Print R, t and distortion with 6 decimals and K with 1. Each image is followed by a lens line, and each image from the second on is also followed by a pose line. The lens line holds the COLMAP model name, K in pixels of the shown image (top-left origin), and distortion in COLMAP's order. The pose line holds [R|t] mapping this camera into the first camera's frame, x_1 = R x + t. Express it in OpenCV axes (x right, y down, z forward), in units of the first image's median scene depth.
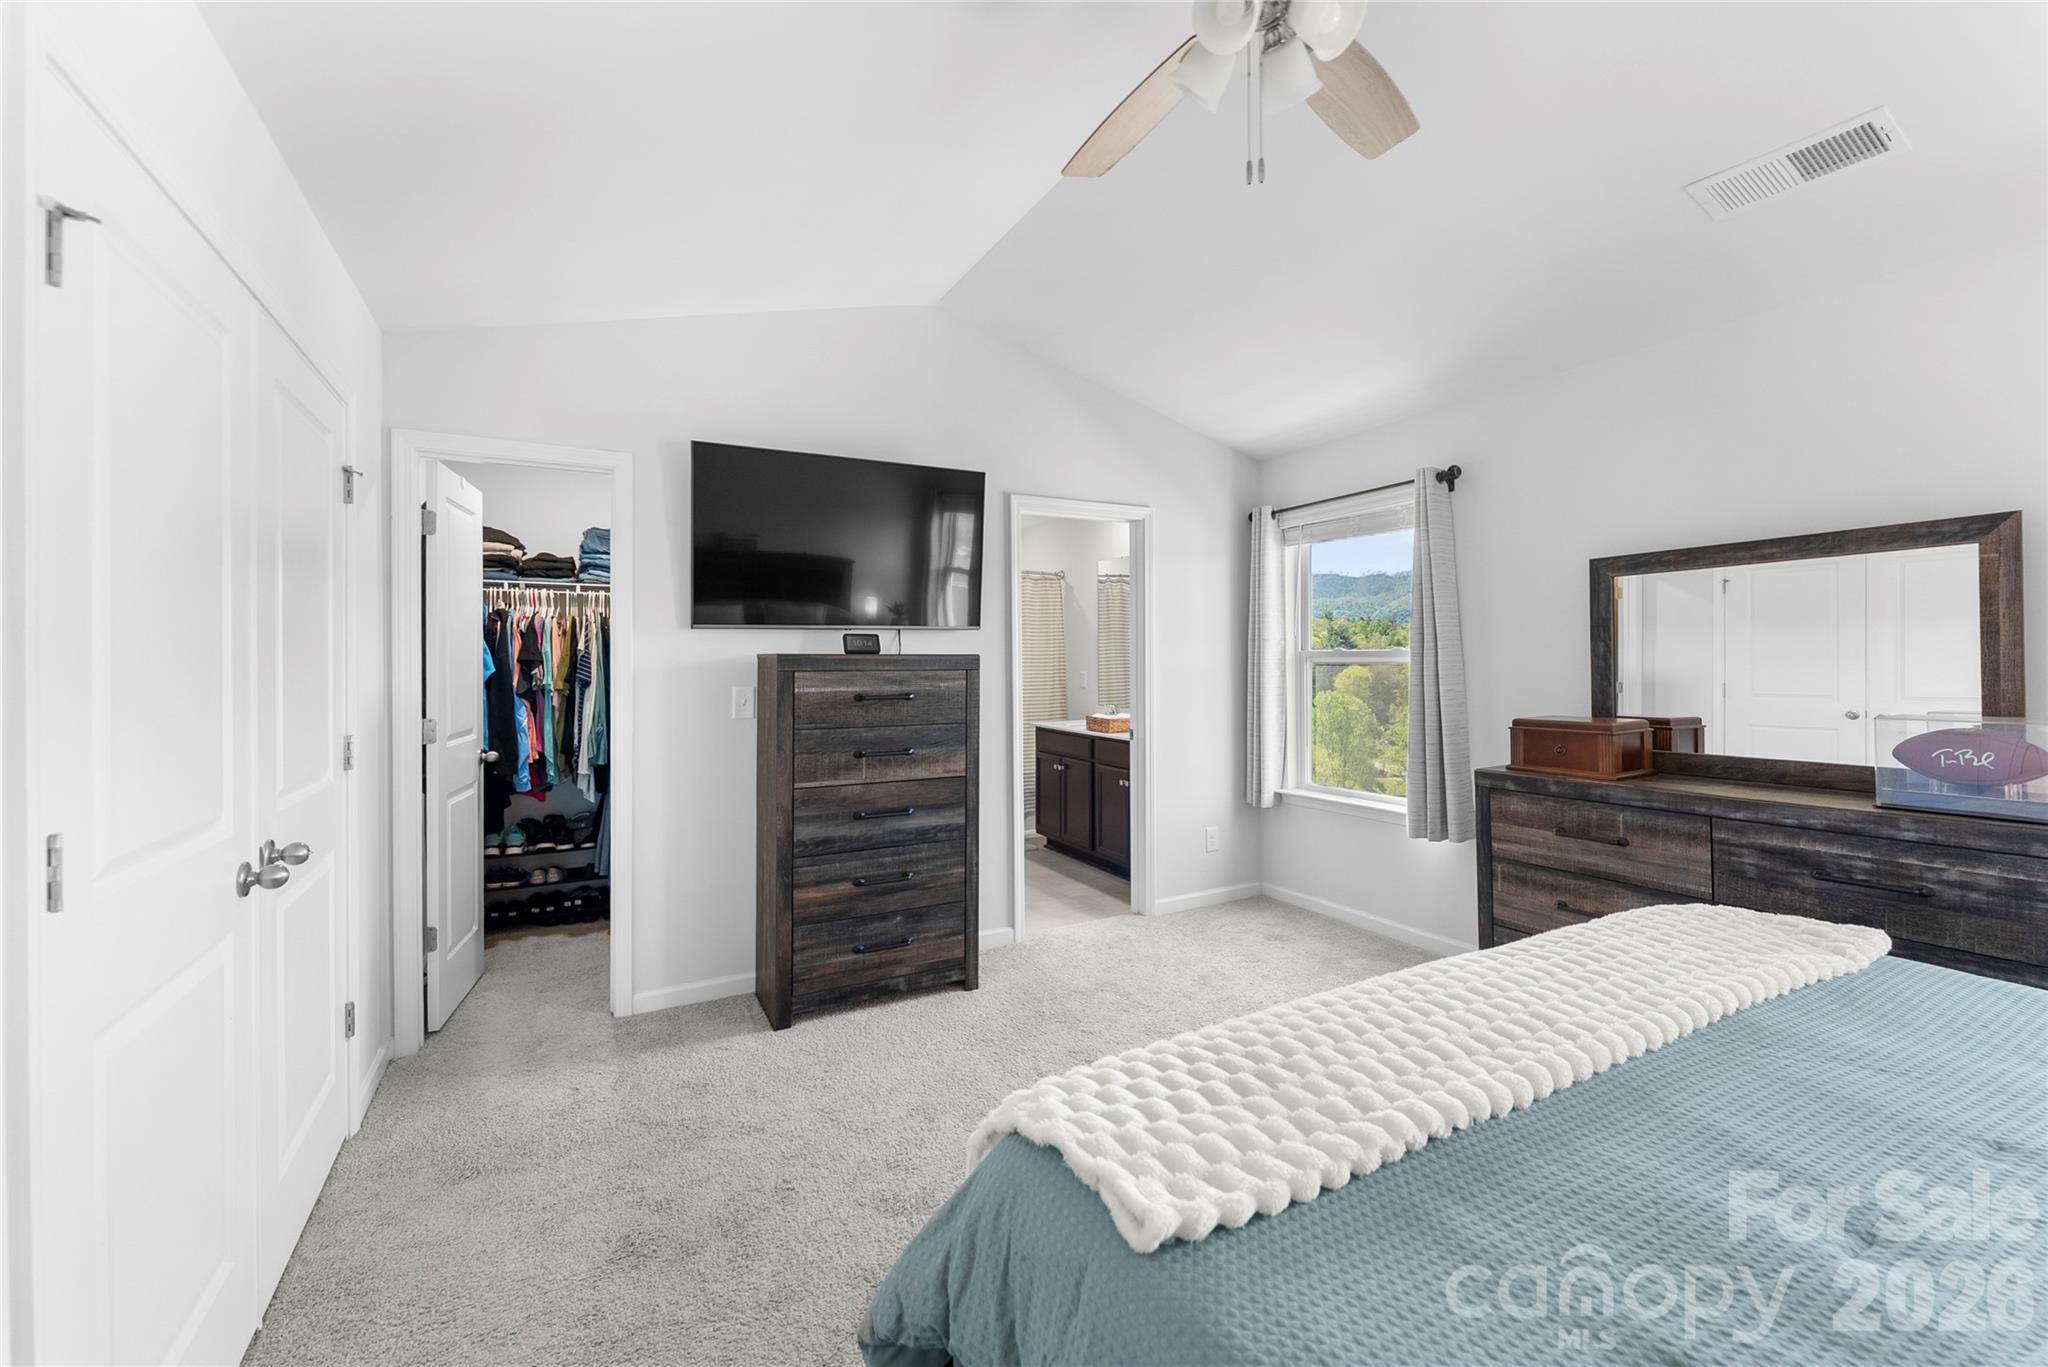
lens RADIAL K [[841.8, 0, 1021.5], [0, 841.8, 648.8], [0, 0, 1]] dist [-0.000281, 0.000106]
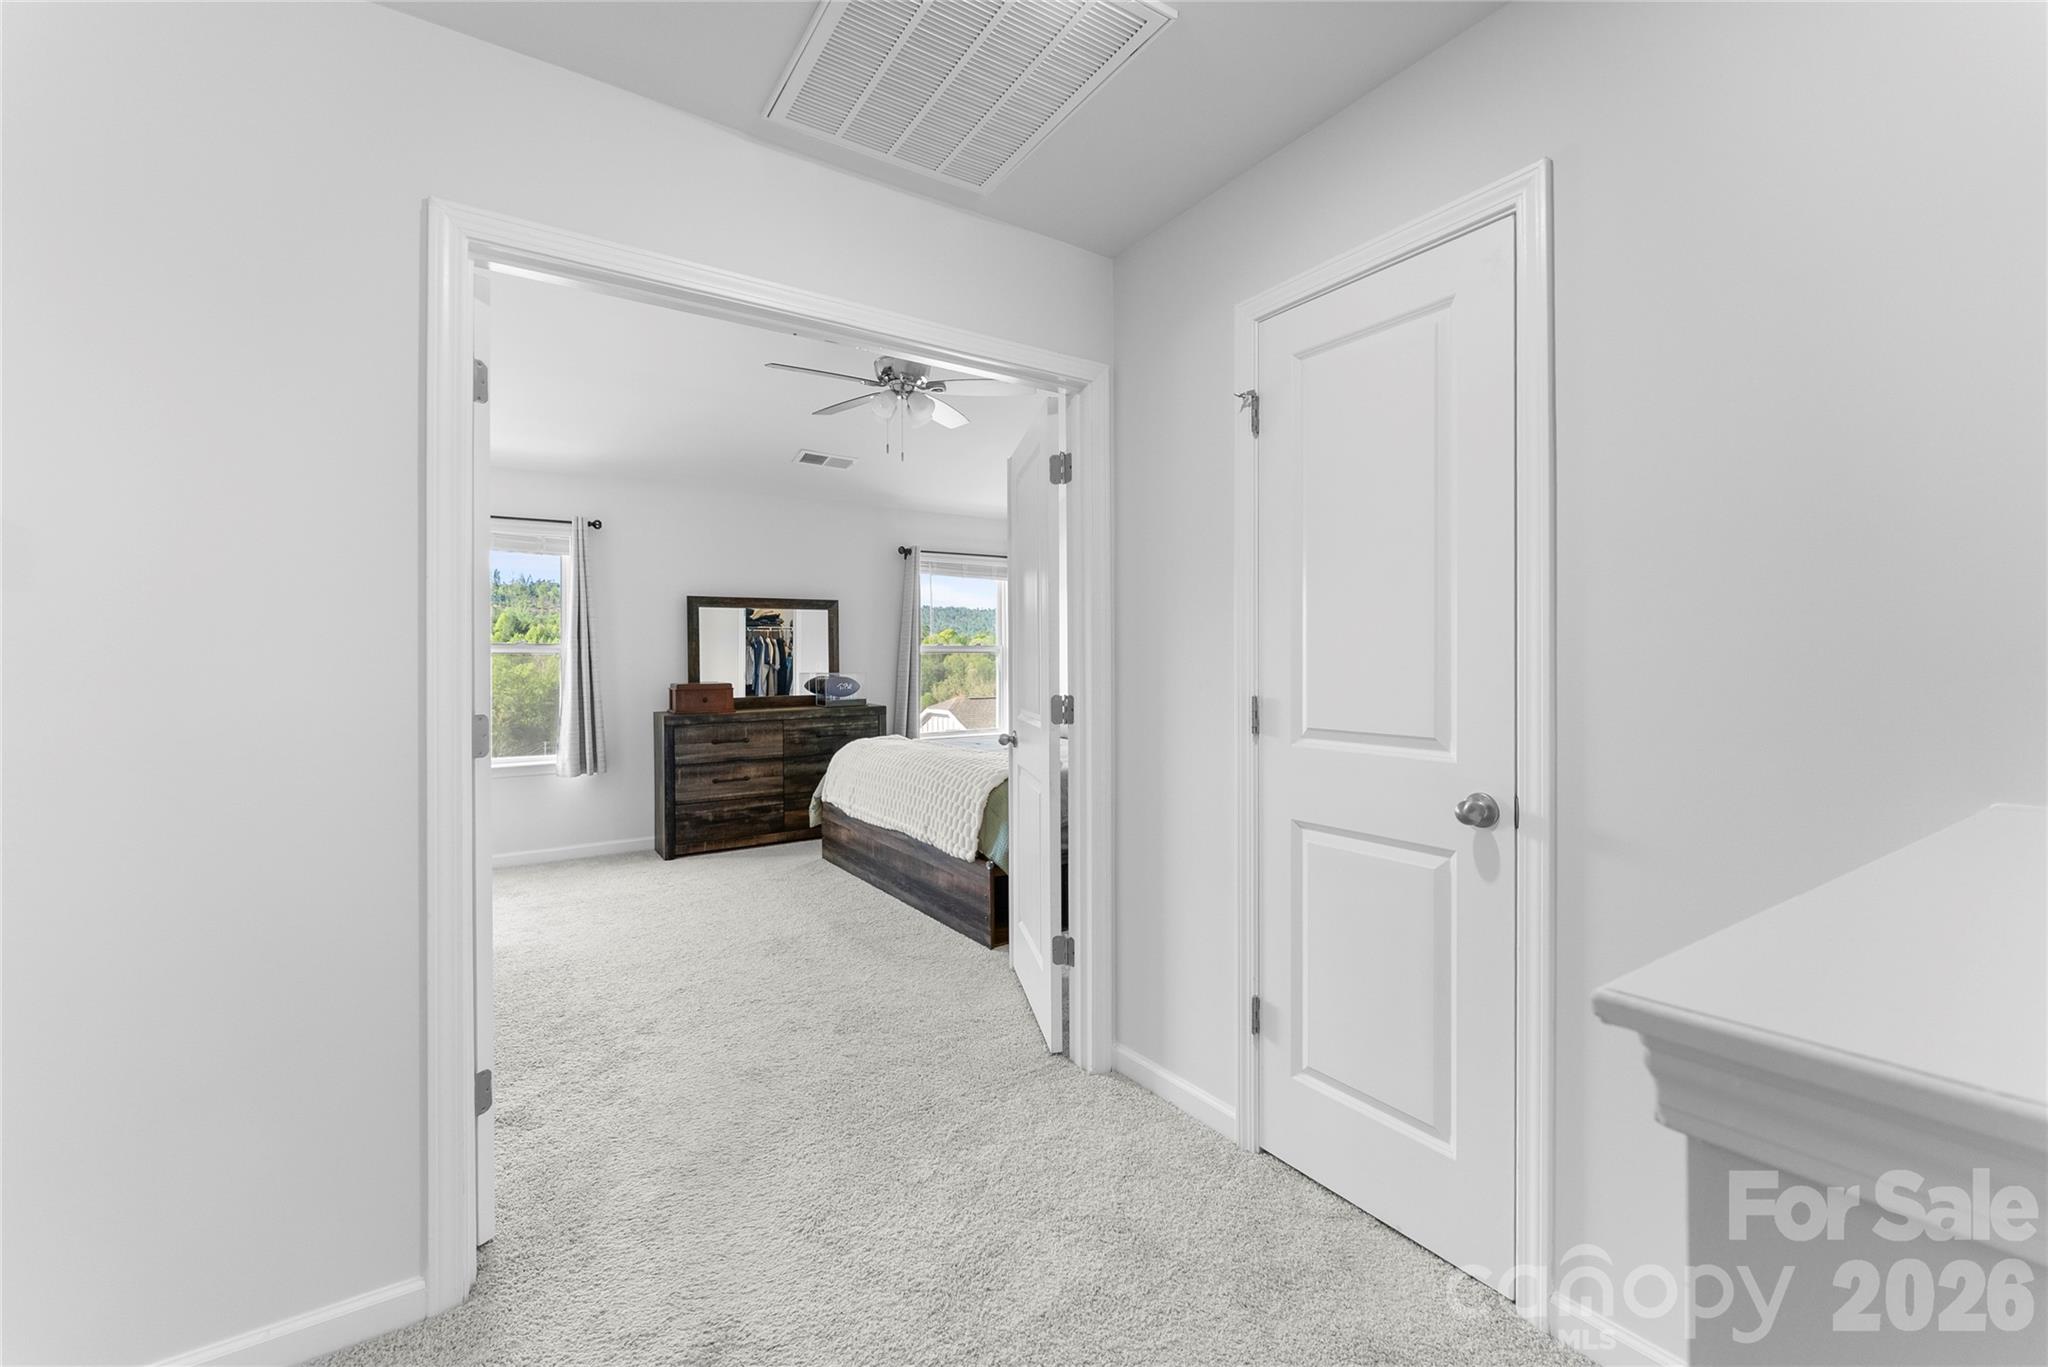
lens RADIAL K [[830.5, 0, 1026.3], [0, 830.5, 668.0], [0, 0, 1]] dist [0.001300, -0.000139]
pose [[-0.123707, 0.004828, 0.992307, -1.309180], [-0.009711, 0.999934, -0.006076, 0.057920], [-0.992271, -0.010388, -0.123652, 0.553010]]
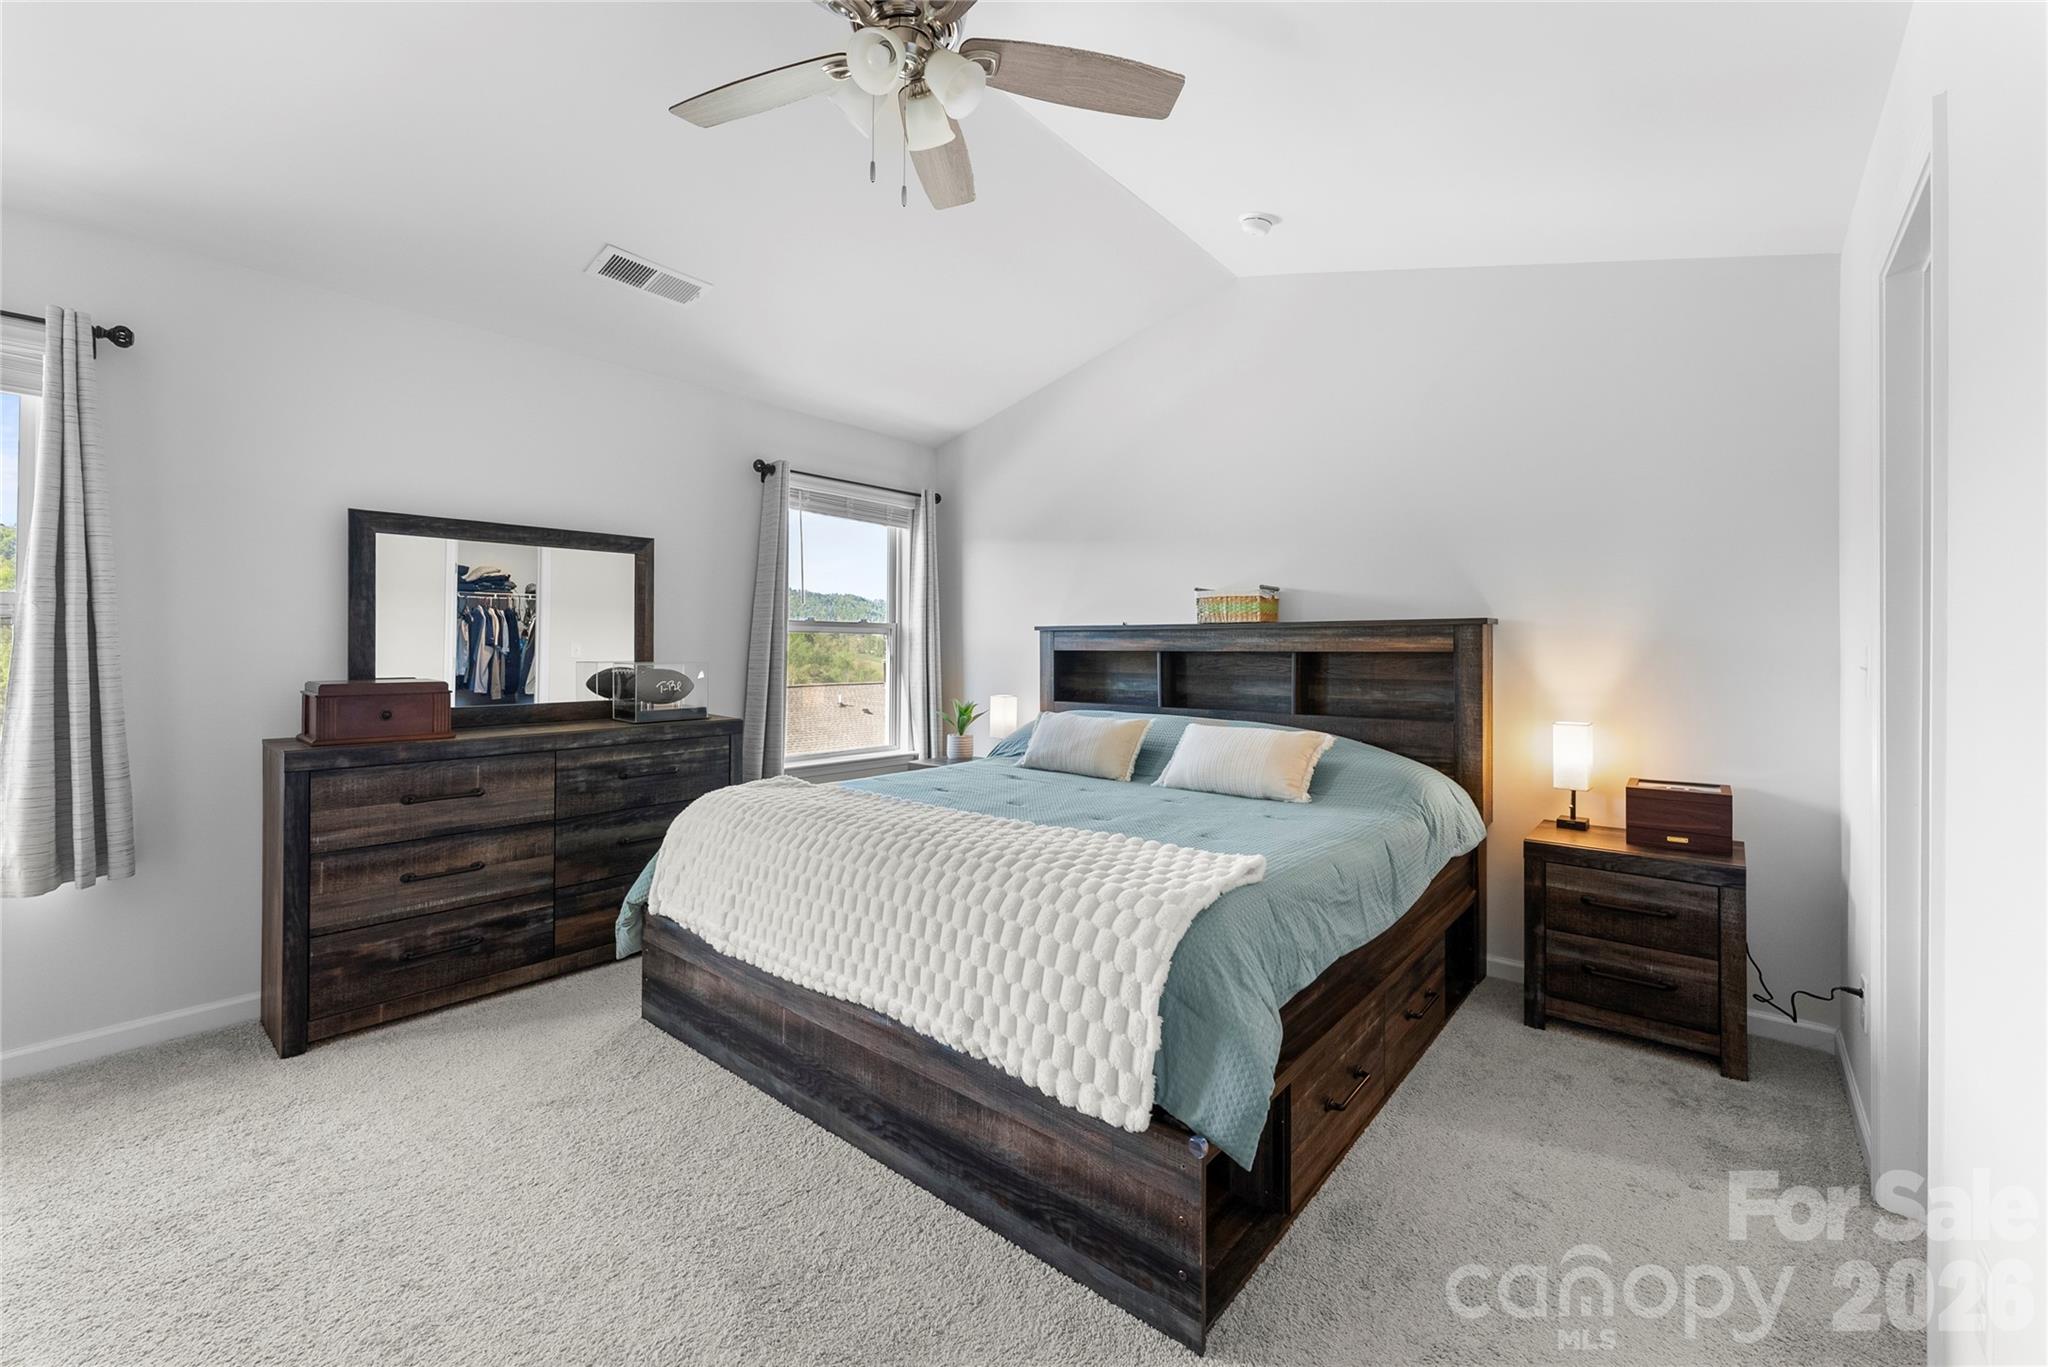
lens RADIAL K [[841.8, 0, 1021.5], [0, 841.8, 648.8], [0, 0, 1]] dist [-0.000281, 0.000106]
pose [[-0.392453, 0.009209, 0.919726, -0.500174], [-0.019842, 0.999632, -0.018476, 0.054093], [-0.919558, -0.025500, -0.392126, 0.758916]]
